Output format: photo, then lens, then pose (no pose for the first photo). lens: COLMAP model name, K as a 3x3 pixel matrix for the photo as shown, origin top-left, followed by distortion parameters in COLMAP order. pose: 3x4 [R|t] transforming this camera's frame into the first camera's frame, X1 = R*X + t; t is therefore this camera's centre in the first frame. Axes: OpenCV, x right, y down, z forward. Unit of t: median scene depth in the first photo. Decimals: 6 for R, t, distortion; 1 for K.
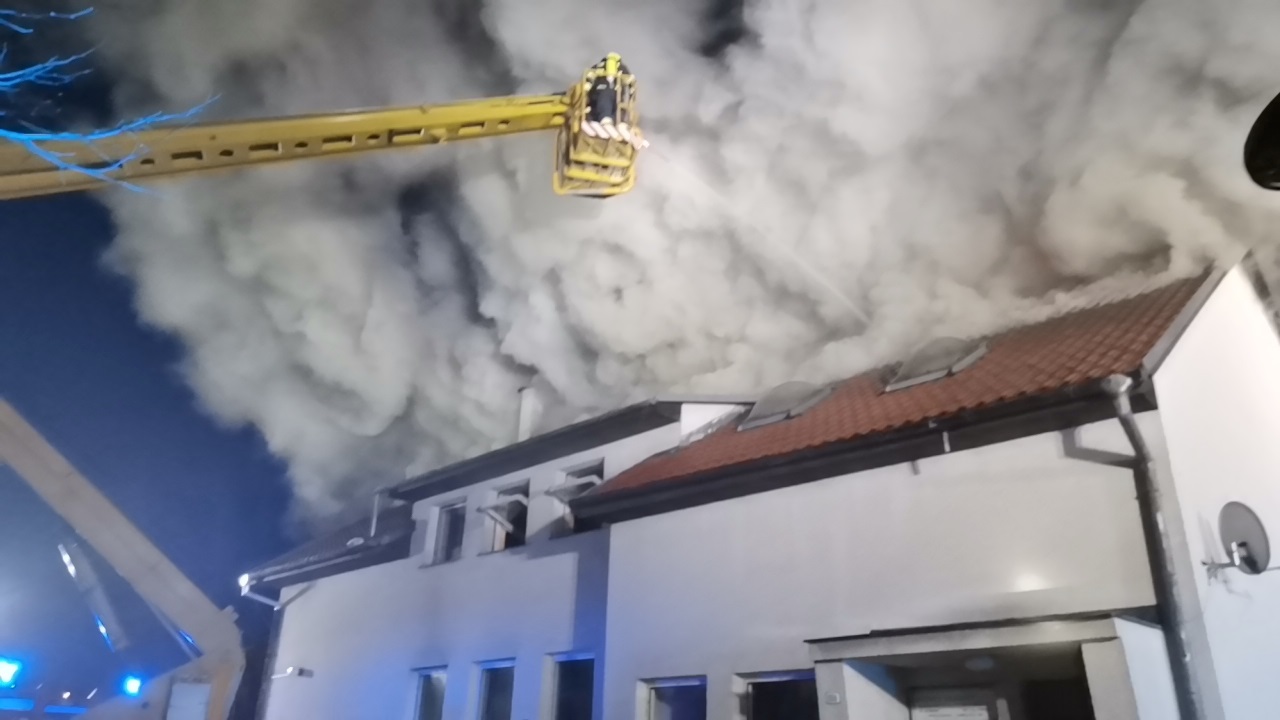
lens RADIAL K [[974.8, 0, 640.0], [0, 974.8, 360.0], [0, 0, 1]] dist [0.063348, -0.001868]
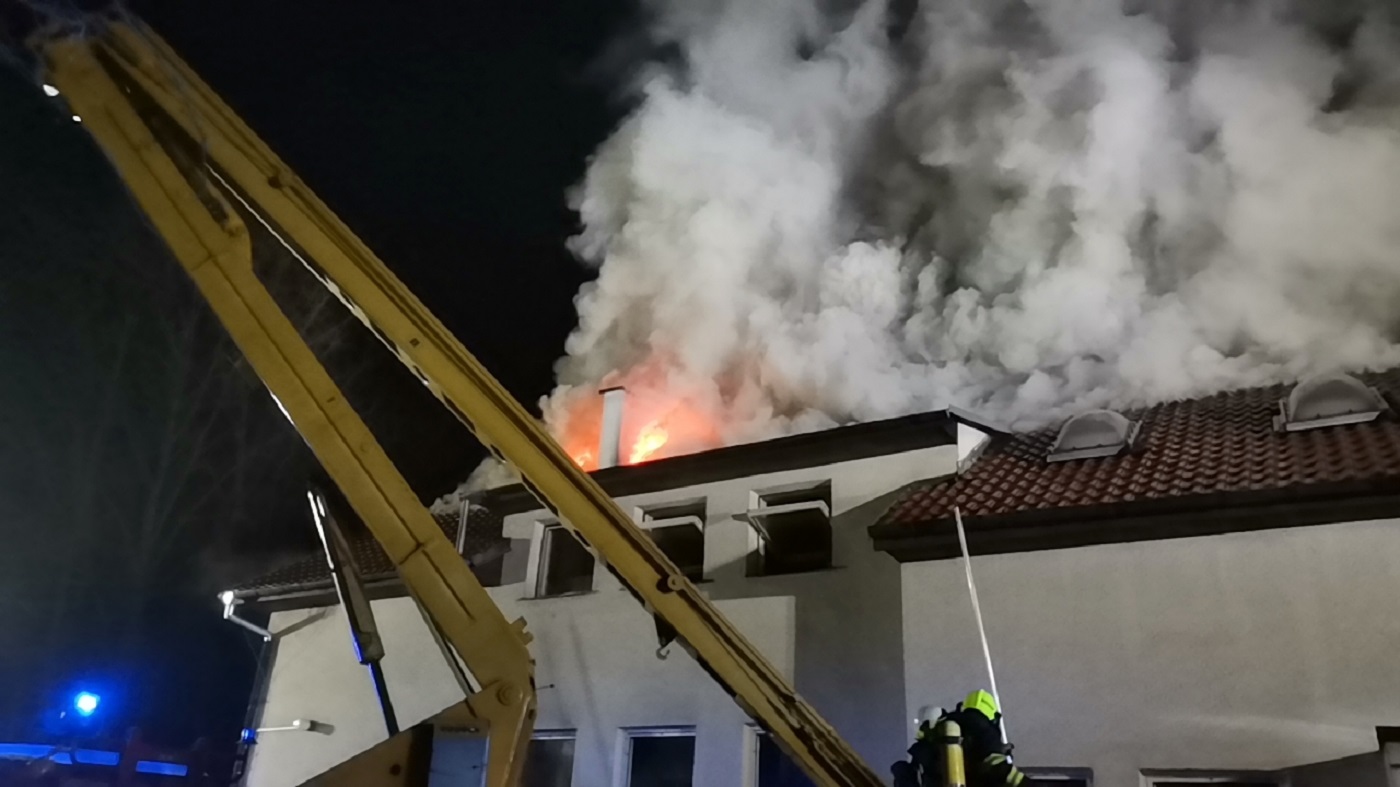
lens RADIAL K [[1066.2, 0, 700.0], [0, 1066.2, 393.5], [0, 0, 1]] dist [0.063348, -0.001868]
pose [[0.971076, 0.130371, 0.200038, -0.306490], [-0.125345, 0.991399, -0.037648, 0.072932], [-0.203225, 0.011485, 0.979065, 0.166641]]
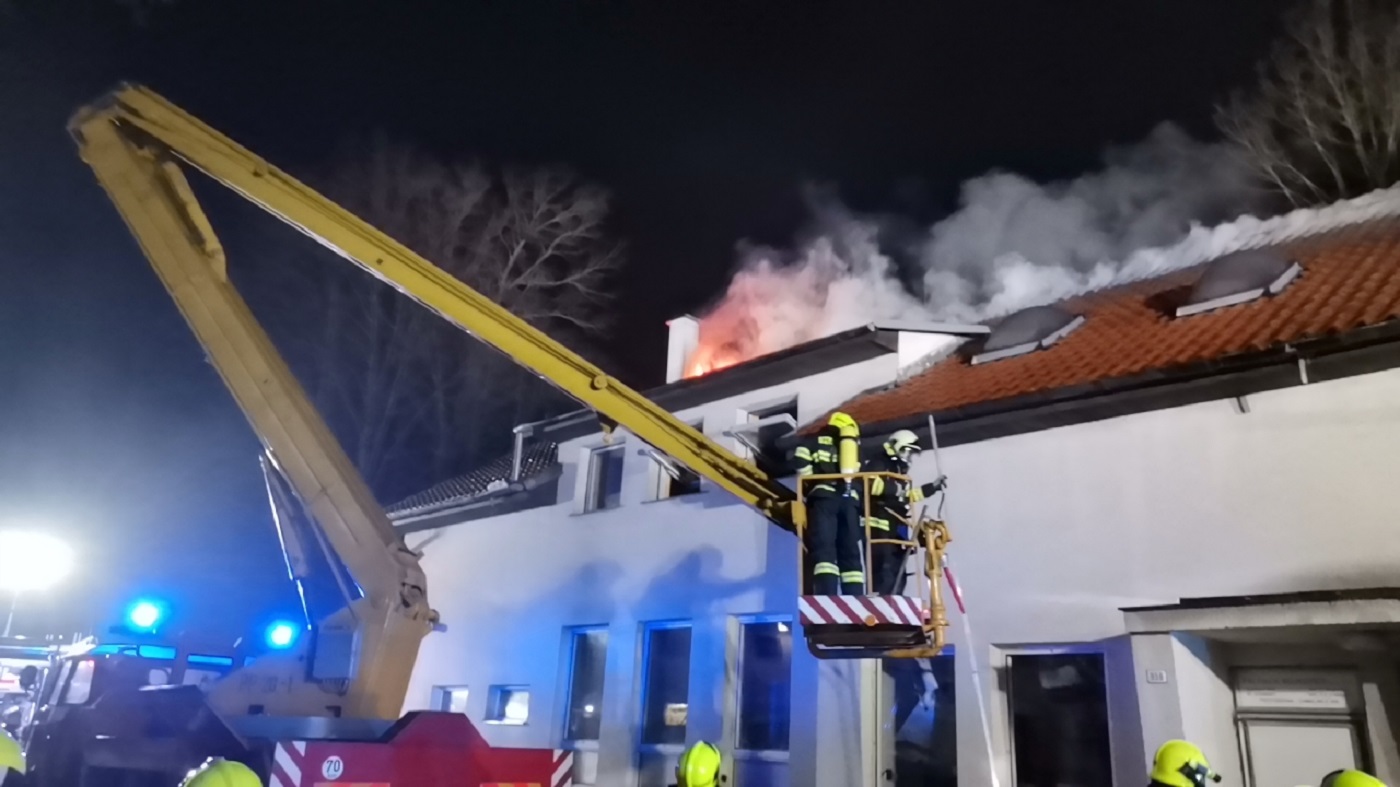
lens RADIAL K [[1066.2, 0, 700.0], [0, 1066.2, 393.5], [0, 0, 1]] dist [0.063348, -0.001868]
pose [[0.999498, 0.019769, -0.024754, -0.095171], [-0.017631, 0.996328, 0.083789, 0.021230], [0.026320, -0.083310, 0.996176, 0.059467]]
